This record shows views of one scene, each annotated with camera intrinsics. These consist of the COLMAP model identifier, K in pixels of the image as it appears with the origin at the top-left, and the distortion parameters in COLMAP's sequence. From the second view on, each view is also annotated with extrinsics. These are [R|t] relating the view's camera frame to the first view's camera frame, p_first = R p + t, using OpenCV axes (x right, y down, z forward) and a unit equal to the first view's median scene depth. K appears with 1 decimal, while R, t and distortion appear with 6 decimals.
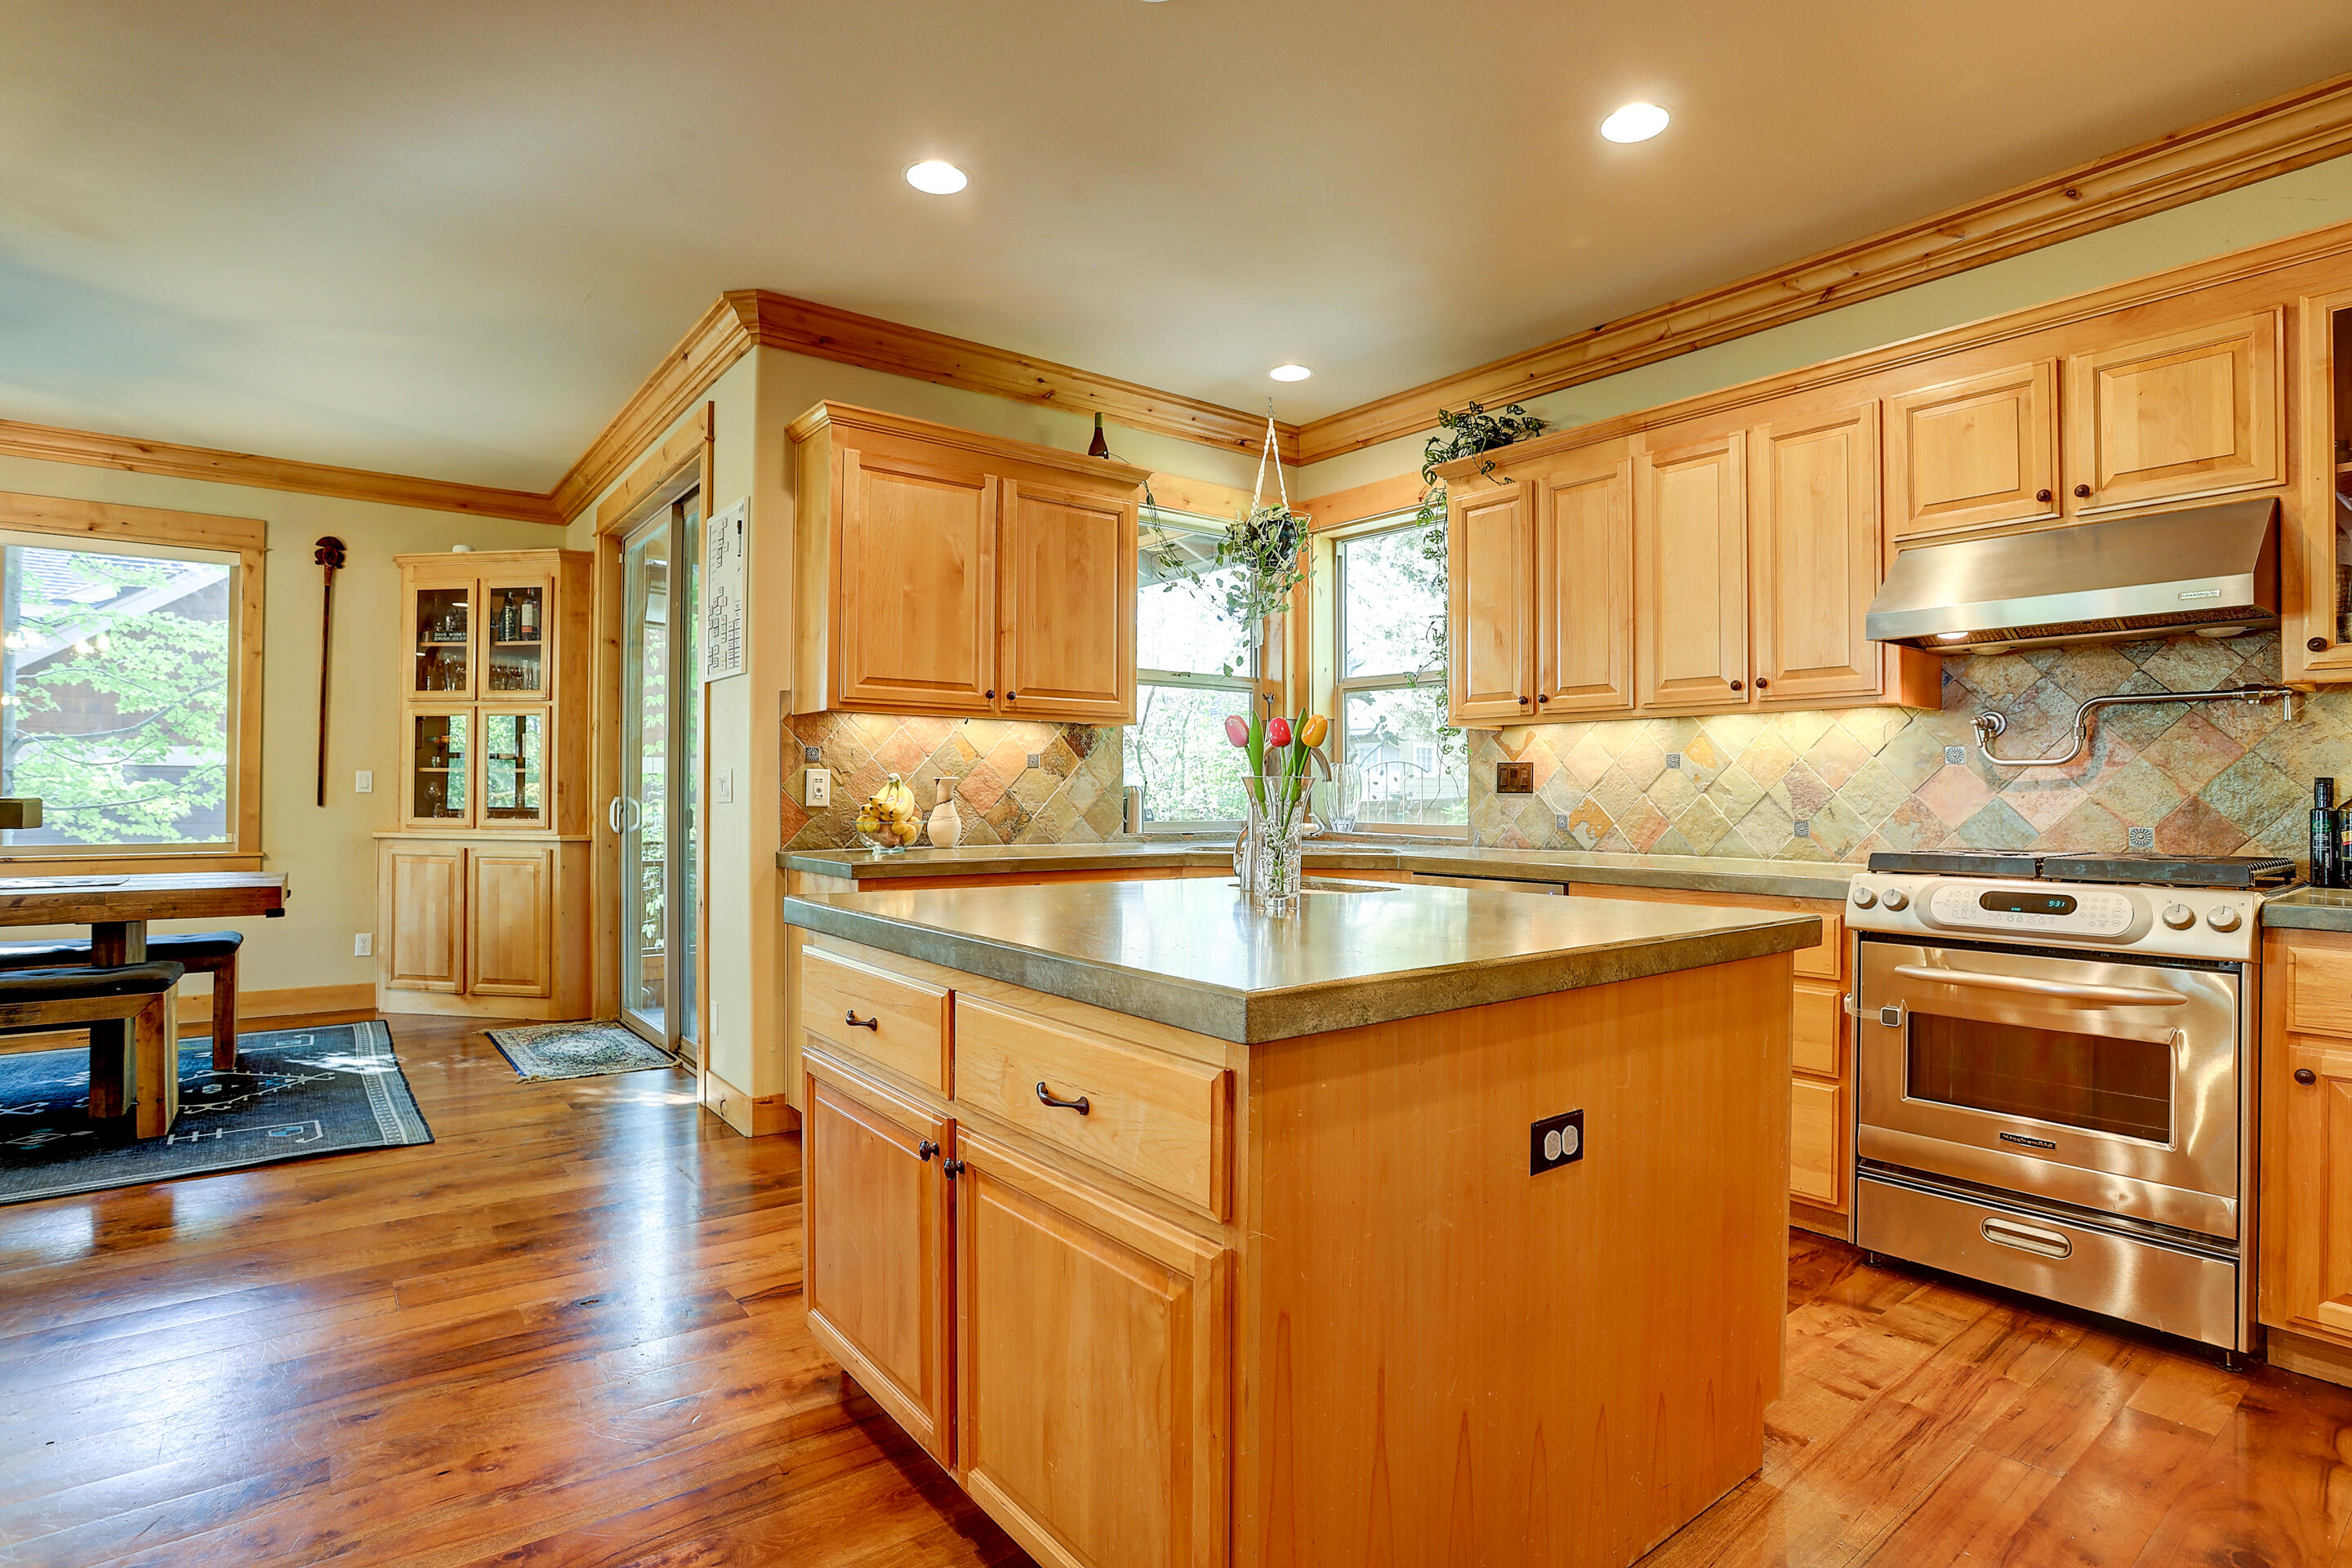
lens RADIAL K [[1193.1, 0, 1187.7], [0, 1193.1, 783.5], [0, 0, 1]] dist [-0.078137, 0.038654]
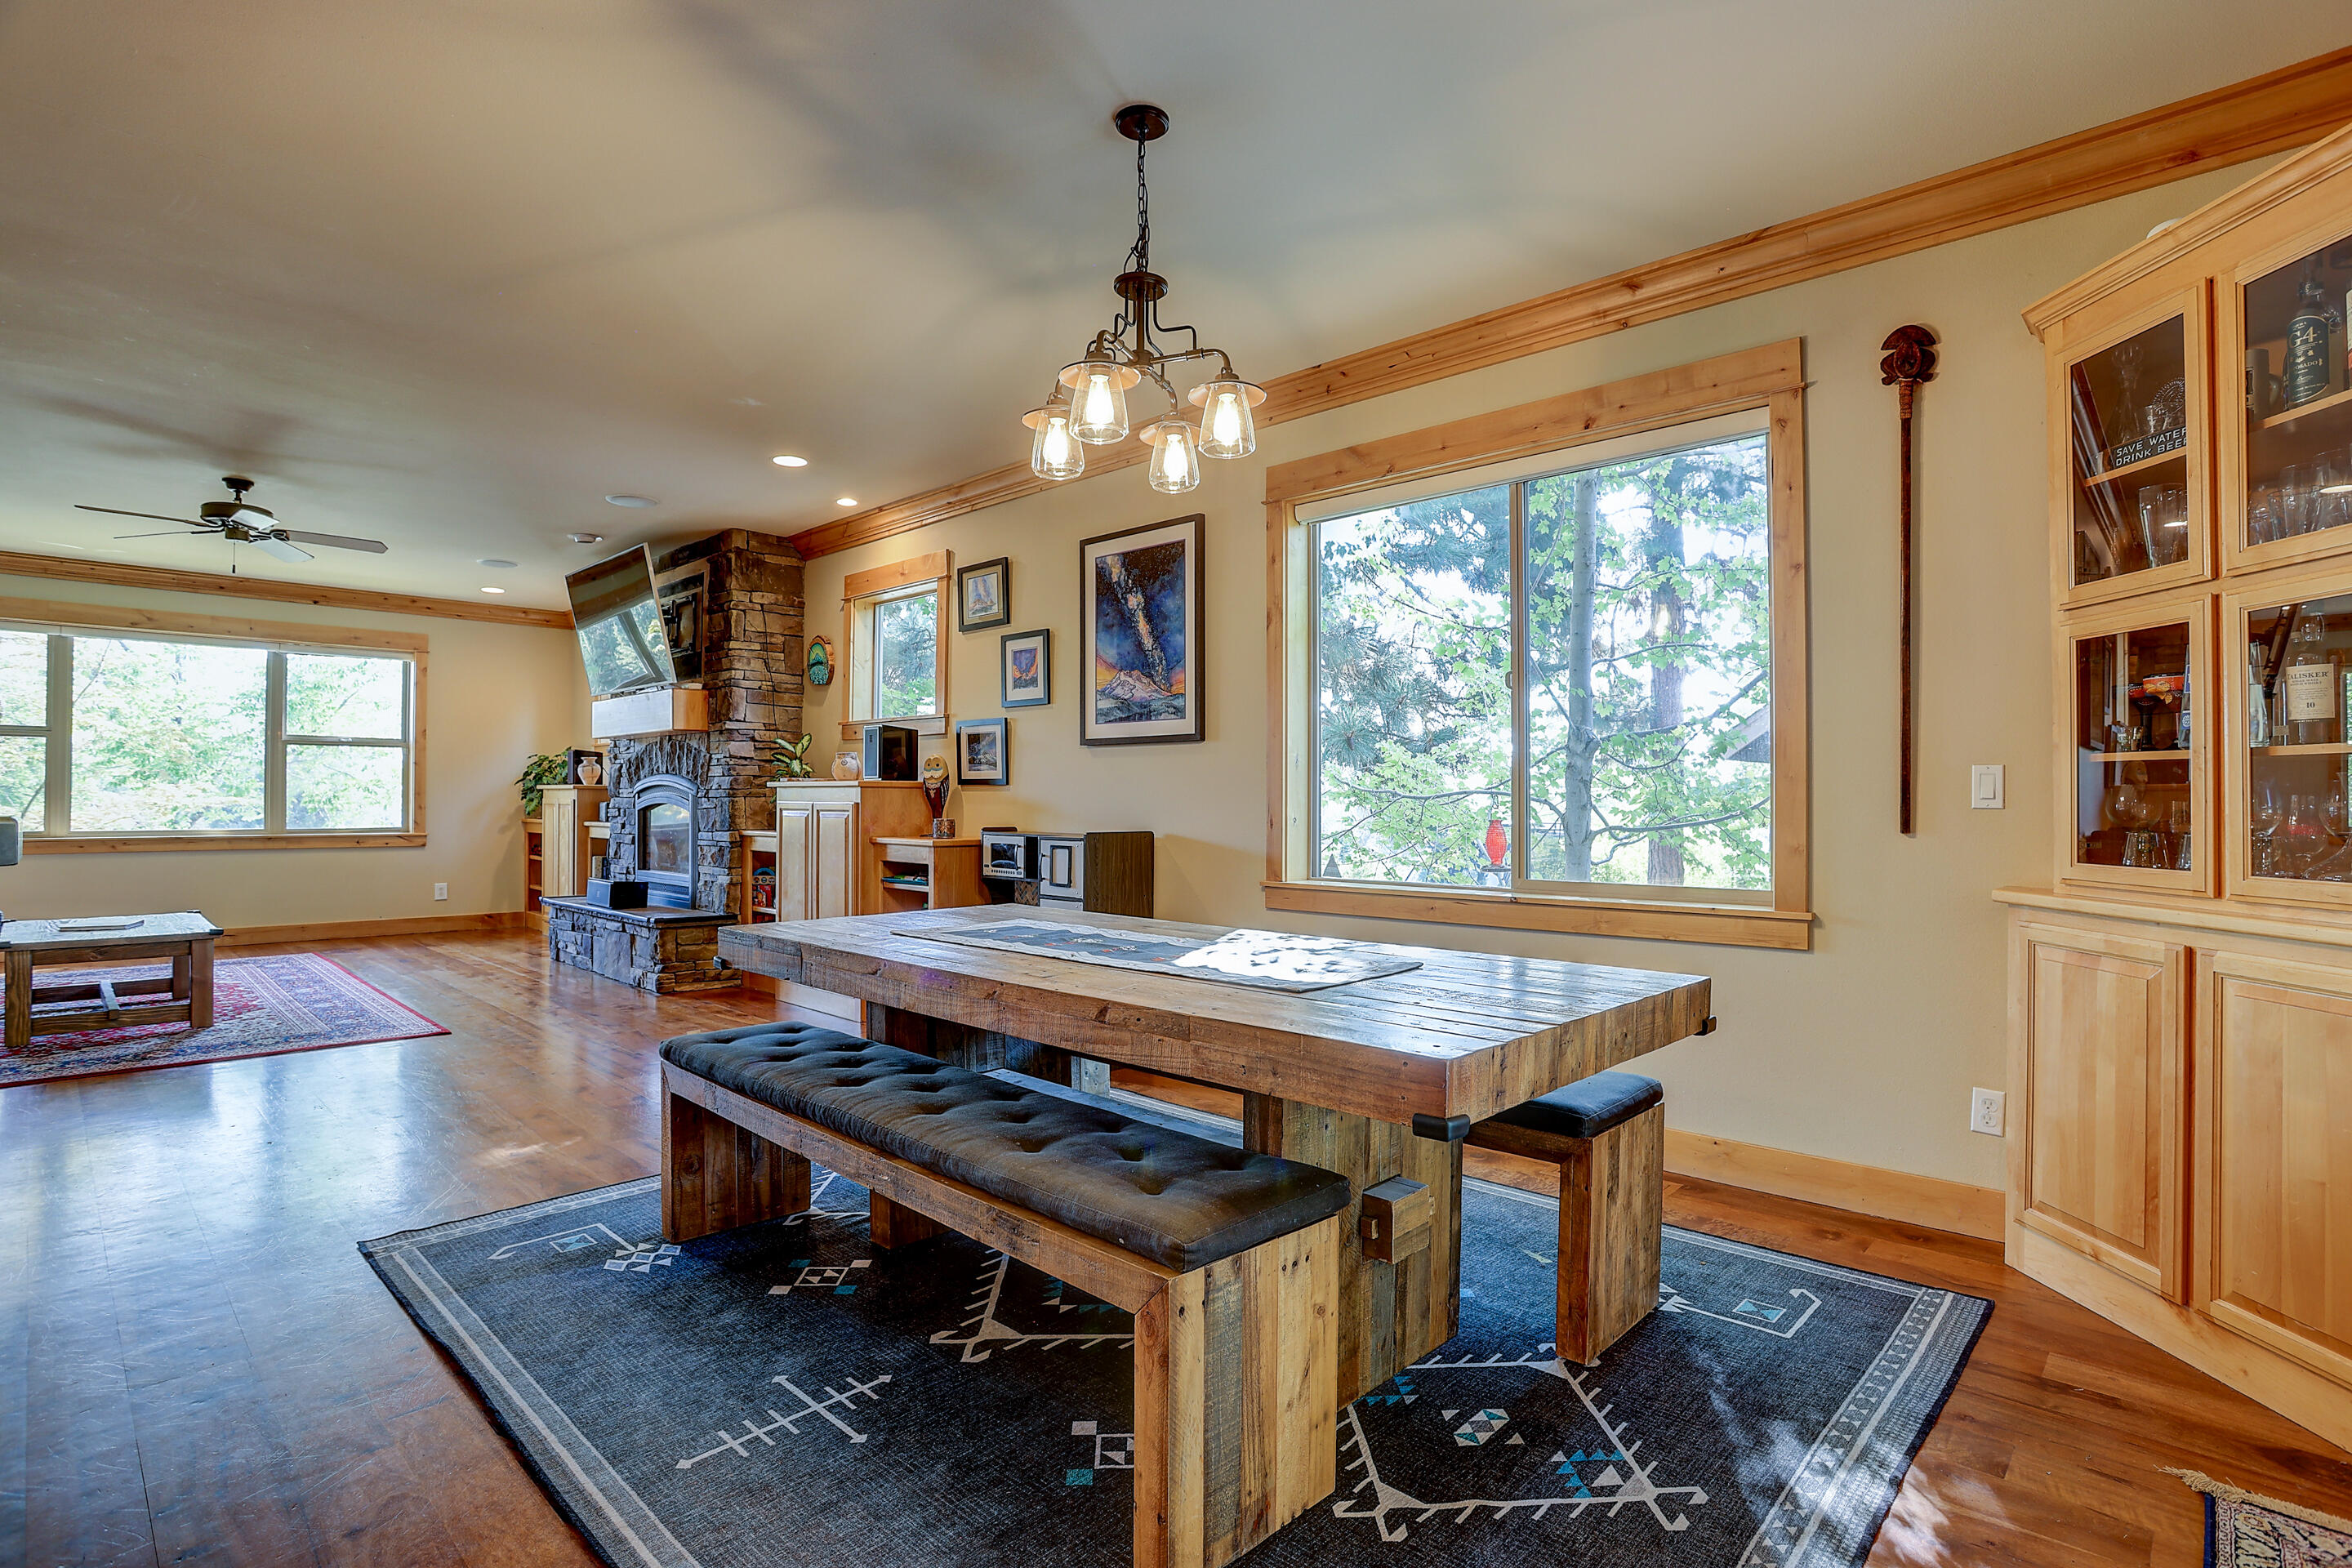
lens RADIAL K [[1133.8, 0, 1196.6], [0, 1133.8, 784.1], [0, 0, 1]] dist [-0.066655, 0.024000]
pose [[0.160606, -0.016797, -0.986876, -0.472703], [0.006504, 0.999851, -0.015960, 0.004463], [0.986997, -0.003855, 0.160692, 0.938645]]
